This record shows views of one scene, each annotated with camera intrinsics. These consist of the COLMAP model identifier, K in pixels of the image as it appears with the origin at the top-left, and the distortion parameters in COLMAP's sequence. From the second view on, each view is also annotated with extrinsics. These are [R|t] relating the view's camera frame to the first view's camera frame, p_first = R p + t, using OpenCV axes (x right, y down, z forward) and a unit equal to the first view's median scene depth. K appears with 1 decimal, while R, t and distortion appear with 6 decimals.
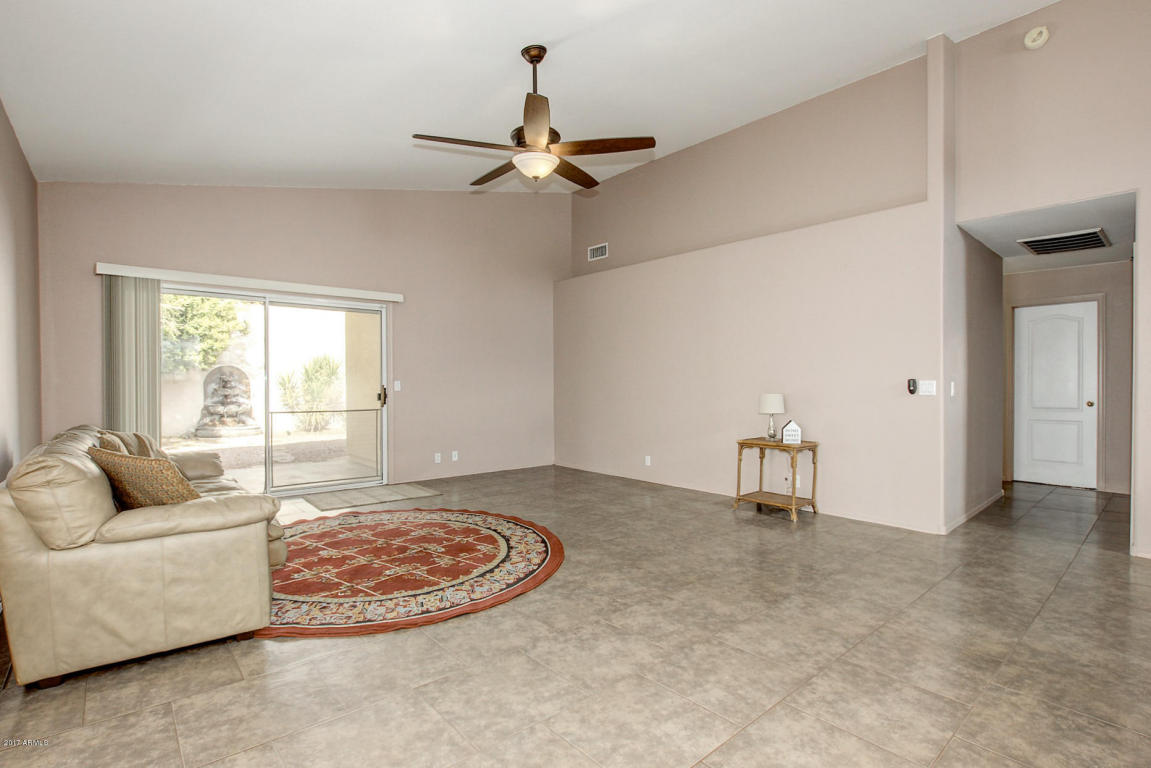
lens RADIAL K [[545.8, 0, 576.7], [0, 545.8, 394.4], [0, 0, 1]] dist [-0.024644, 0.000462]
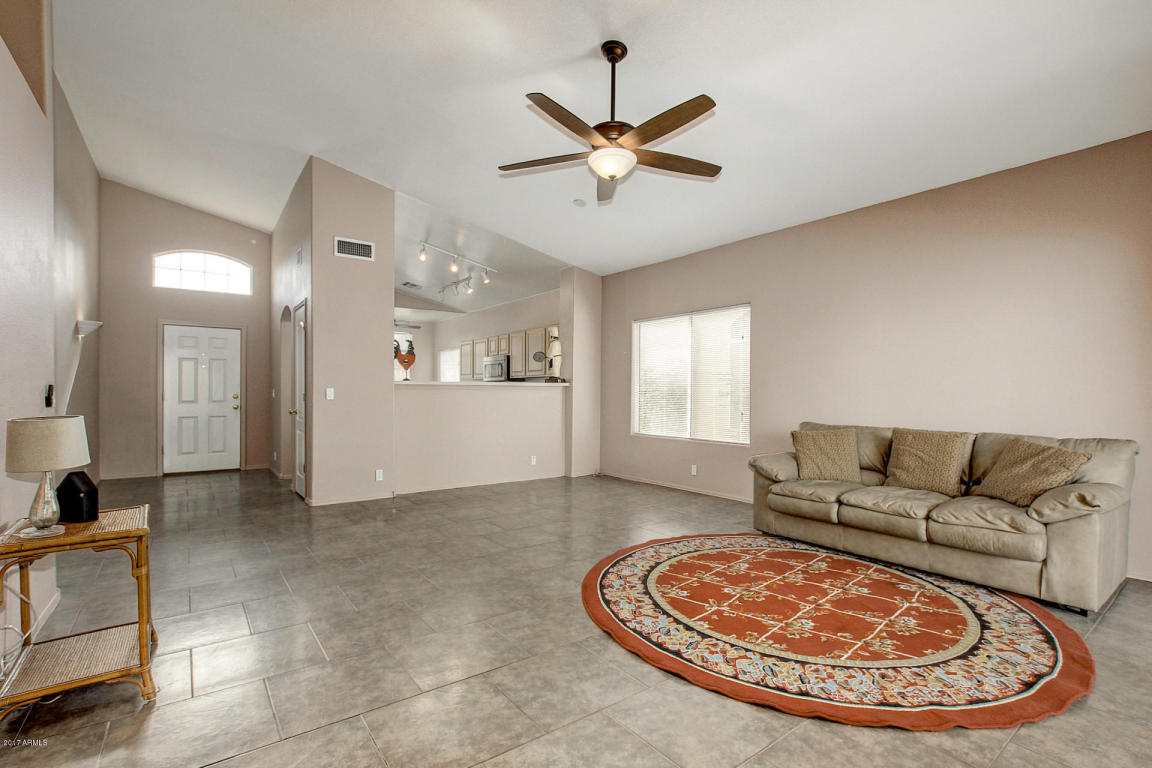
lens RADIAL K [[546.3, 0, 577.2], [0, 546.3, 394.4], [0, 0, 1]] dist [-0.024644, 0.000462]
pose [[-0.997517, -0.002414, 0.070380, -0.081420], [-0.000605, 0.999669, 0.025712, -0.040406], [-0.070419, 0.025606, -0.997189, 1.983350]]
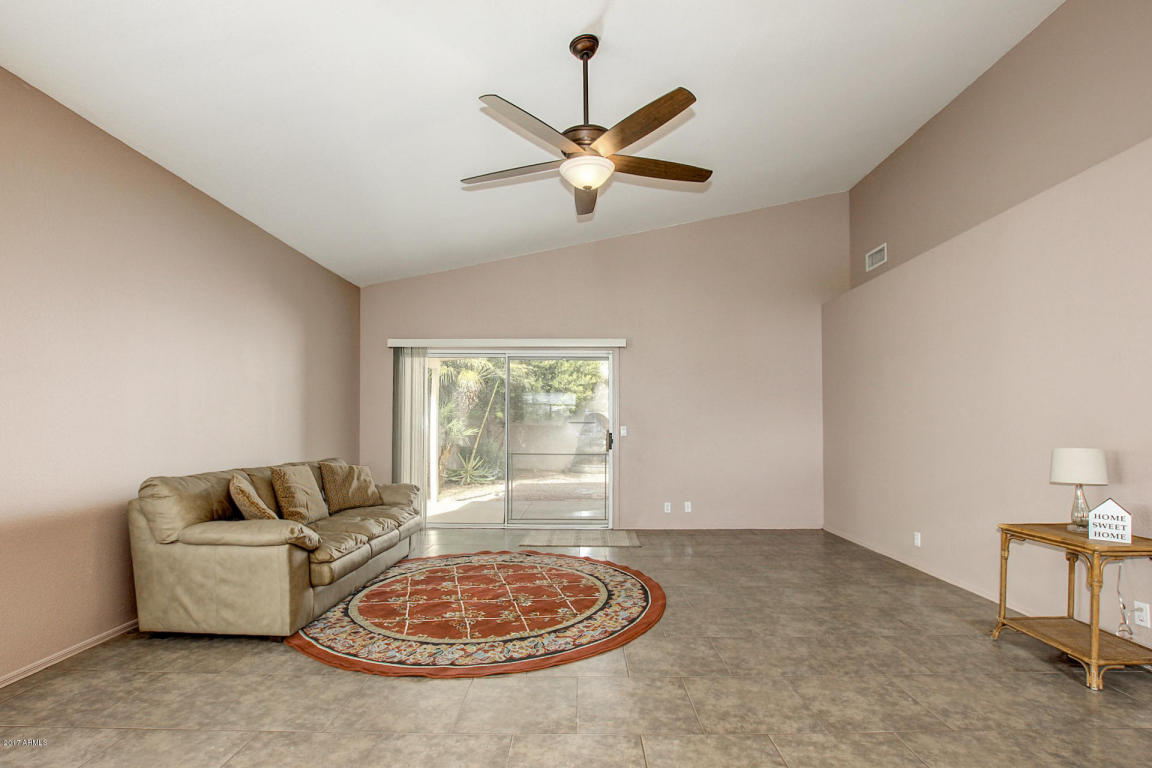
lens RADIAL K [[541.1, 0, 583.2], [0, 541.1, 422.0], [0, 0, 1]] dist [-0.022734, 0.000108]
pose [[0.760719, -0.005818, -0.649055, 0.470064], [-0.015294, 0.999522, -0.026885, -0.007294], [0.648901, 0.030379, 0.760266, 0.365243]]
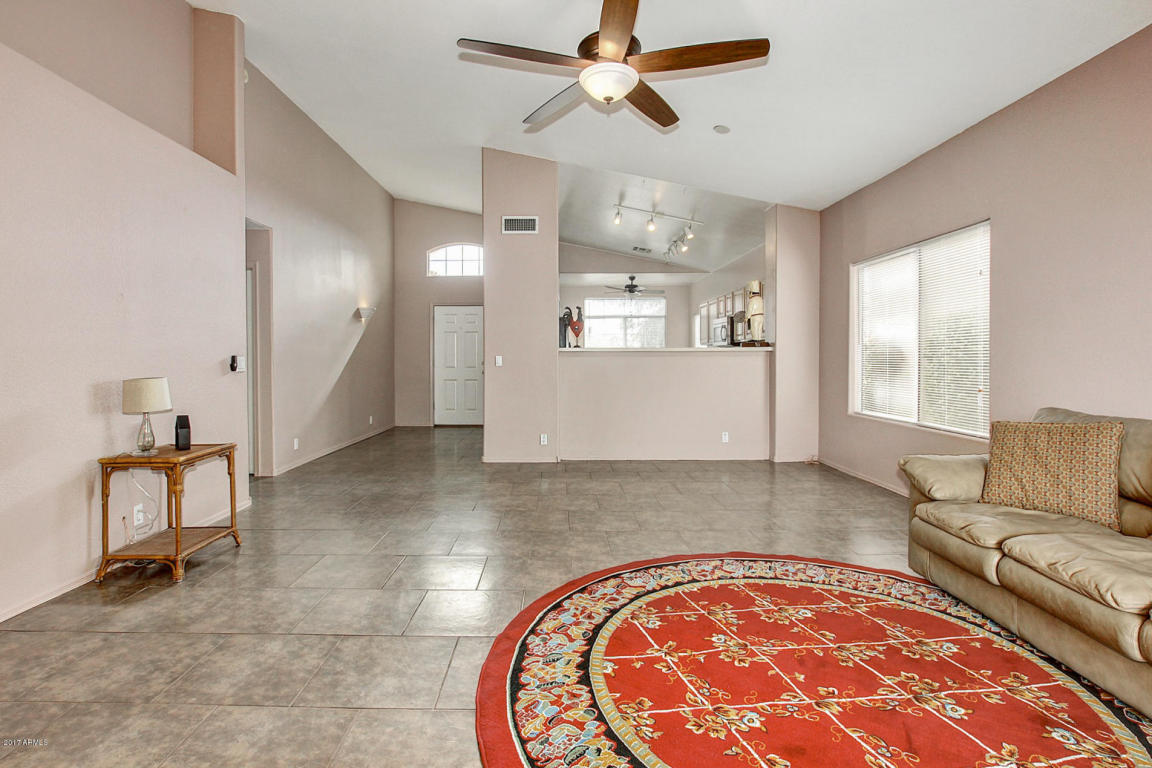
lens RADIAL K [[563.8, 0, 543.4], [0, 563.8, 362.2], [0, 0, 1]] dist [-0.018239, 0.000335]
pose [[-0.740583, -0.001955, 0.671962, -0.557802], [0.017952, 0.999581, 0.022693, -0.035650], [-0.671725, 0.028869, -0.740237, 1.690935]]
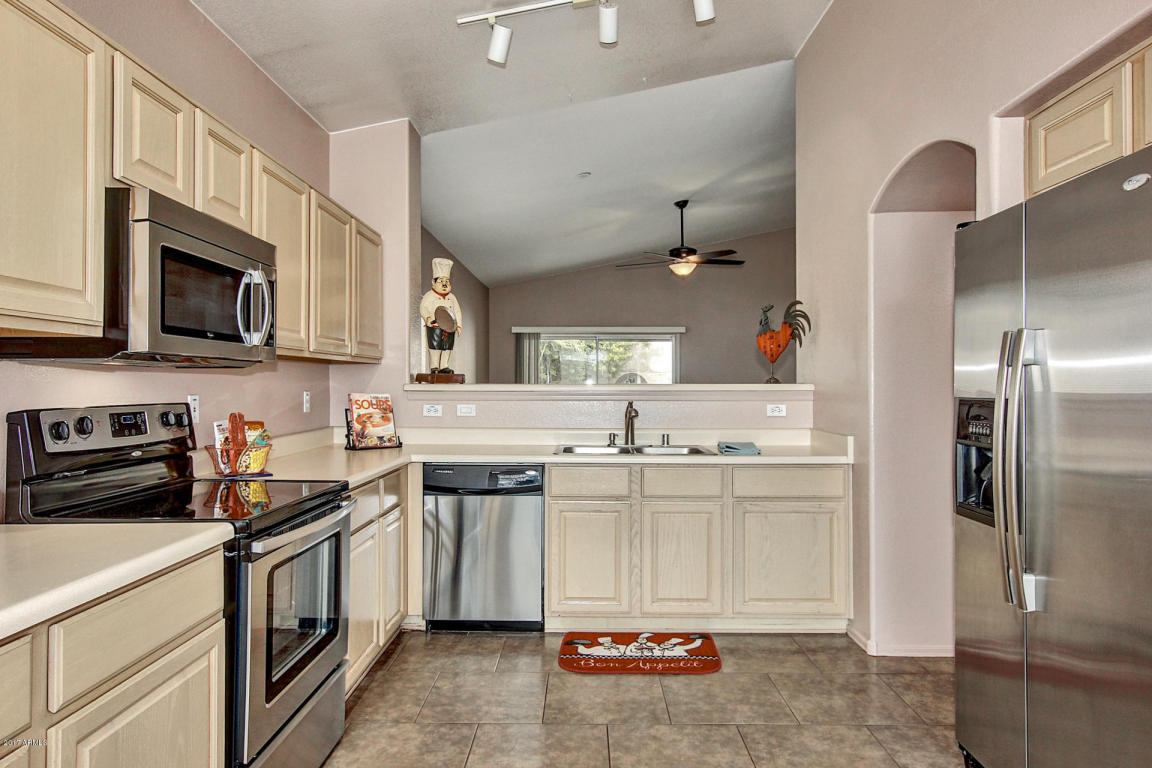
lens RADIAL K [[649.8, 0, 576.0], [0, 649.8, 384.0], [0, 0, 1]] dist [-0.000166, 0.000006]
pose [[0.763102, -0.002534, -0.646273, 1.028170], [-0.015915, 0.999615, -0.022712, 0.012160], [0.646082, 0.027617, 0.762768, -0.828001]]
